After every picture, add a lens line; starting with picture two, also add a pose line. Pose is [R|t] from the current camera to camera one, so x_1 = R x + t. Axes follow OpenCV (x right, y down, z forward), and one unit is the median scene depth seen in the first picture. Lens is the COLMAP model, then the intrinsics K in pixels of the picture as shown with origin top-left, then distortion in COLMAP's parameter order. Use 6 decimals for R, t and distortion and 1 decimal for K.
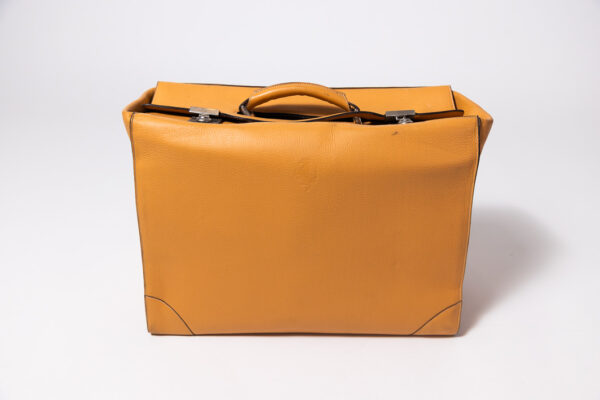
lens RADIAL K [[565.3, 0, 300.0], [0, 565.3, 200.0], [0, 0, 1]] dist [0.001494, 0.000582]
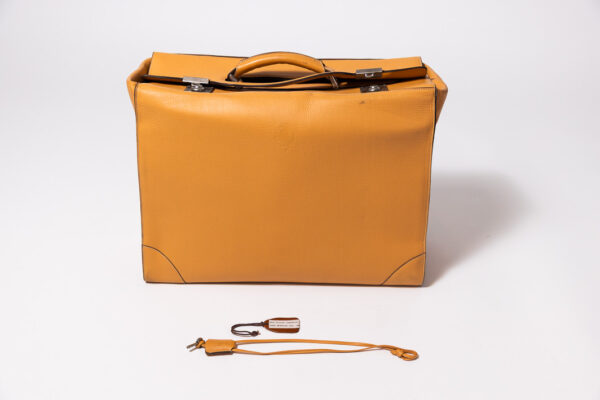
lens RADIAL K [[803.0, 0, 297.3], [0, 803.0, 234.3], [0, 0, 1]] dist [-0.013021, -0.022208]
pose [[0.999968, 0.007628, 0.002405, 0.029916], [-0.007767, 0.997894, 0.064402, 0.044094], [-0.001909, -0.064418, 0.997921, -0.611694]]
